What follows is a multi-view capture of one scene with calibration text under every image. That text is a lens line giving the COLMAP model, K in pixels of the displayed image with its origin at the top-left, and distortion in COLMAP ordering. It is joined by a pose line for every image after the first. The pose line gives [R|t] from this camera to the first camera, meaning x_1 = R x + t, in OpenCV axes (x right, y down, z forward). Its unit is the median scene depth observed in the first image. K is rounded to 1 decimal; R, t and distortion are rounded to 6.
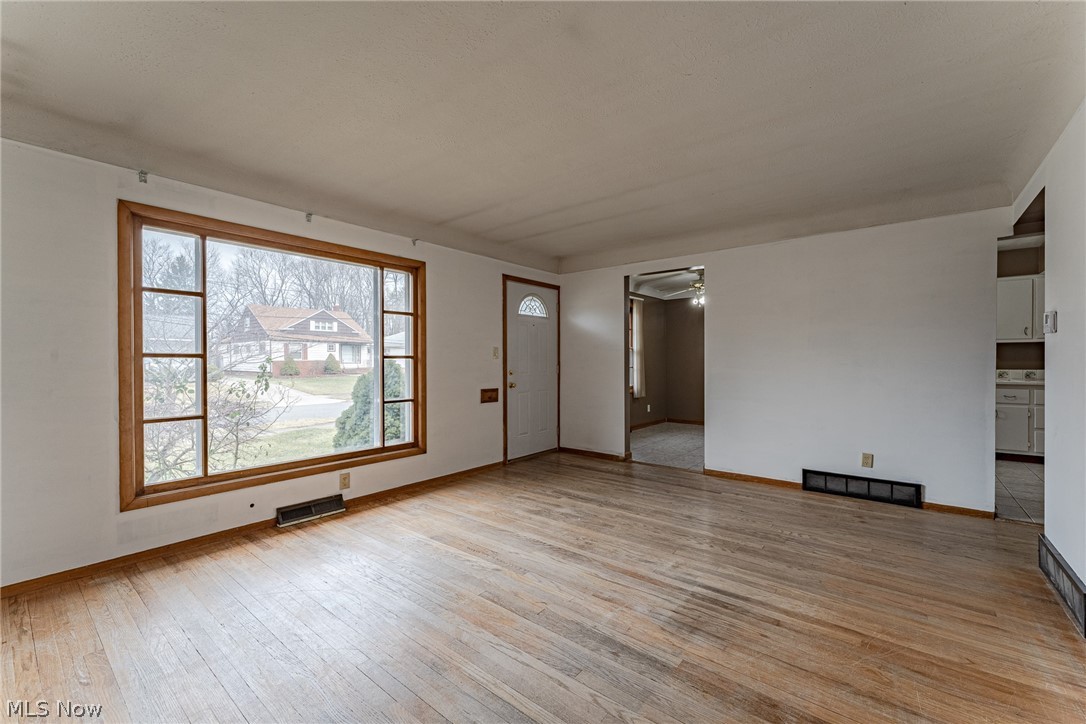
lens RADIAL K [[437.3, 0, 543.0], [0, 437.3, 362.0], [0, 0, 1]] dist [0.002536, 0.000191]
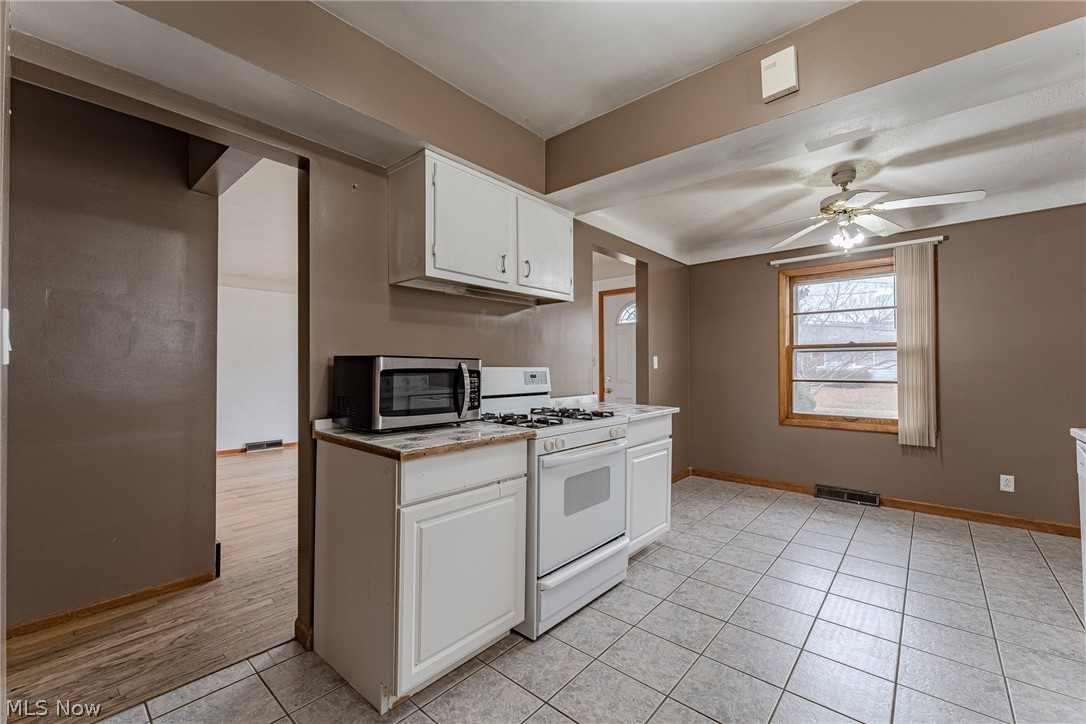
lens RADIAL K [[450.0, 0, 543.0], [0, 450.0, 362.0], [0, 0, 1]] dist [0.000393, 0.000093]
pose [[-0.035071, -0.010582, -0.999329, 1.617930], [-0.004113, 0.999937, -0.010444, -0.009769], [0.999376, 0.003744, -0.035112, 1.343344]]
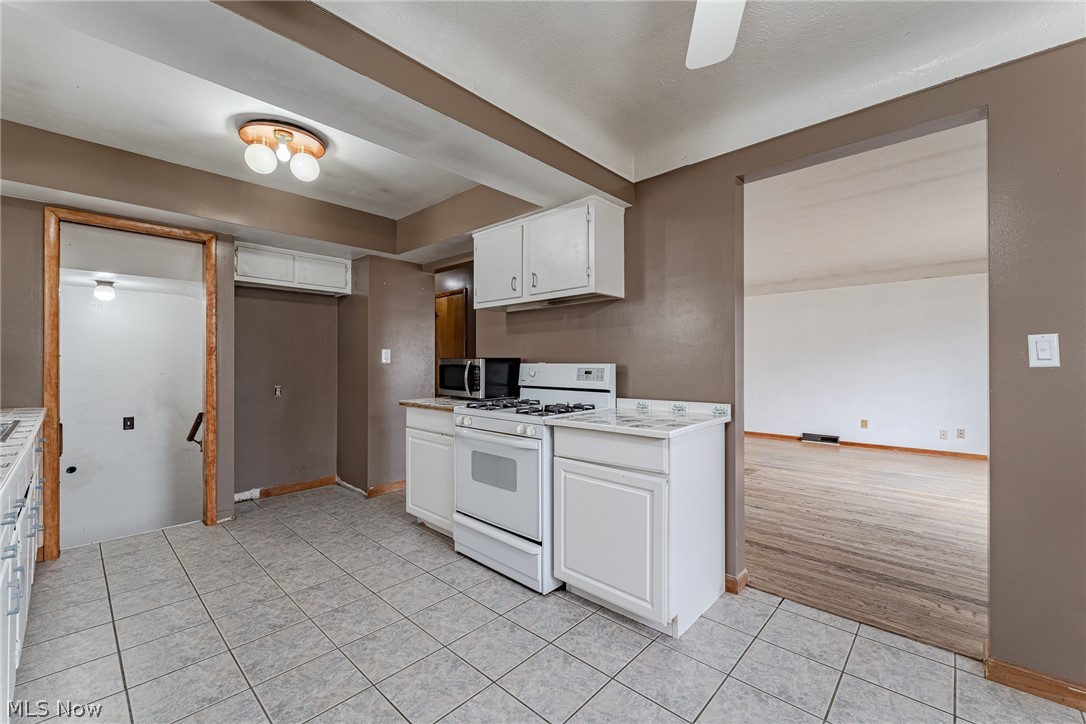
lens RADIAL K [[437.7, 0, 543.0], [0, 437.7, 362.0], [0, 0, 1]] dist [0.001685, 0.000137]
pose [[-0.997404, 0.002511, 0.071960, 0.792242], [0.002607, 0.999996, 0.001241, -0.013490], [-0.071957, 0.001425, -0.997407, 2.140626]]
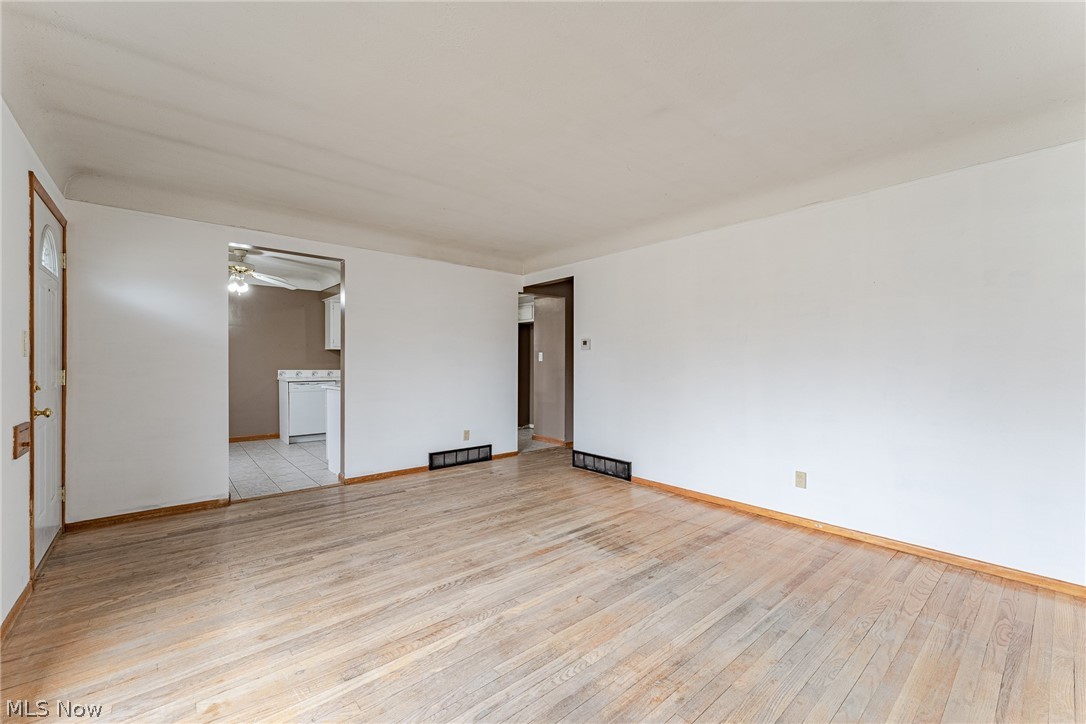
lens RADIAL K [[450.0, 0, 543.0], [0, 450.0, 362.0], [0, 0, 1]] dist [0.000393, 0.000093]
pose [[0.179547, 0.004221, 0.983740, -0.689115], [0.000004, 0.999991, -0.004291, 0.000811], [-0.983749, 0.000774, 0.179546, 0.580886]]
